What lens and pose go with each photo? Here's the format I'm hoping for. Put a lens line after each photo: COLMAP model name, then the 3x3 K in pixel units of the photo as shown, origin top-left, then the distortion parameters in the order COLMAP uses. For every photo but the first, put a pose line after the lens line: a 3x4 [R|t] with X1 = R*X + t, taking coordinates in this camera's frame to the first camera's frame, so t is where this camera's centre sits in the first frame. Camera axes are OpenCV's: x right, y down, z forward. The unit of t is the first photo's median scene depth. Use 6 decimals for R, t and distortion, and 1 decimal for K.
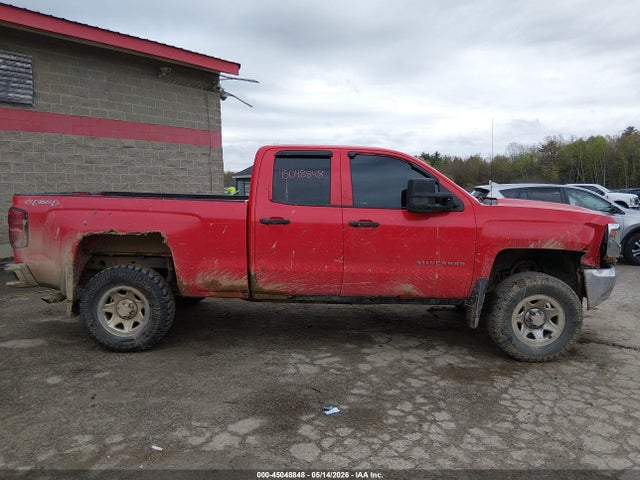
lens RADIAL K [[480.5, 0, 318.9], [0, 480.5, 246.0], [0, 0, 1]] dist [0.085160, -0.140738]
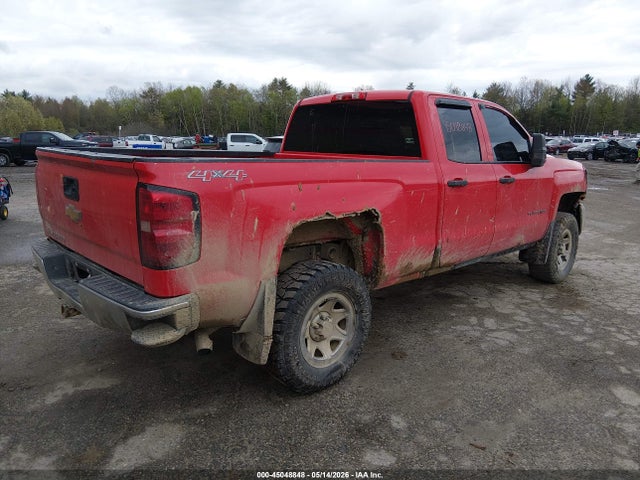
lens RADIAL K [[480.5, 0, 318.9], [0, 480.5, 246.0], [0, 0, 1]] dist [0.085160, -0.140738]
pose [[0.711910, -0.149489, 0.686176, -0.862225], [0.075309, 0.987698, 0.137045, -0.076100], [-0.698221, -0.045888, 0.714410, 0.536478]]
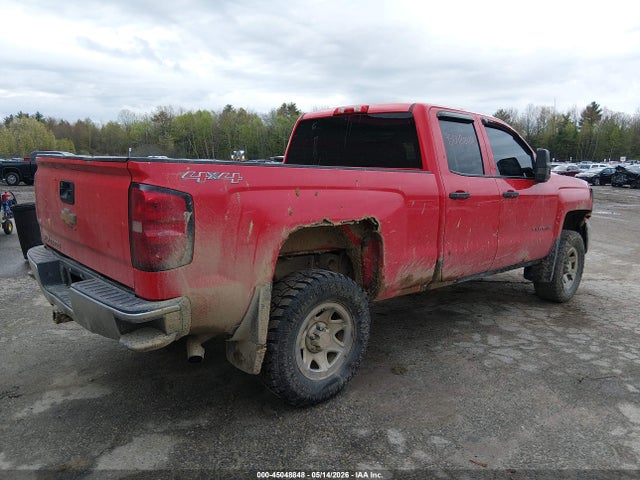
lens RADIAL K [[481.4, 0, 320.0], [0, 481.4, 245.7], [0, 0, 1]] dist [0.080535, -0.129719]
pose [[0.721131, -0.106707, 0.684532, -0.848338], [0.063652, 0.994093, 0.087907, -0.053254], [-0.689868, -0.019820, 0.723664, 0.535818]]
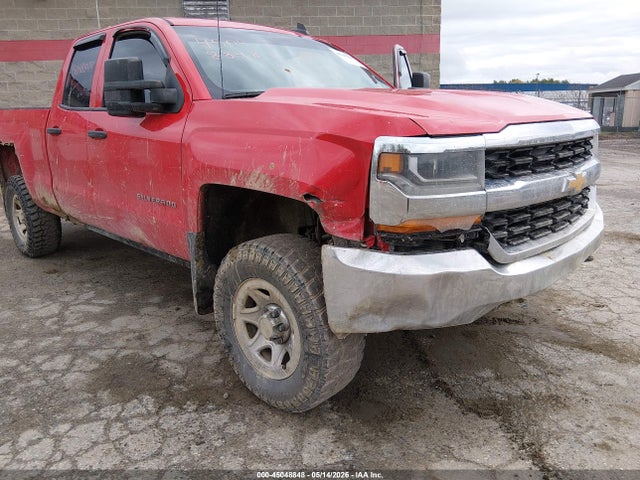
lens RADIAL K [[480.5, 0, 318.9], [0, 480.5, 246.0], [0, 0, 1]] dist [0.085160, -0.140738]
pose [[0.726178, 0.153914, -0.670057, 0.813873], [-0.051966, 0.984118, 0.169736, -0.022740], [0.685540, -0.088438, 0.722643, 0.672746]]
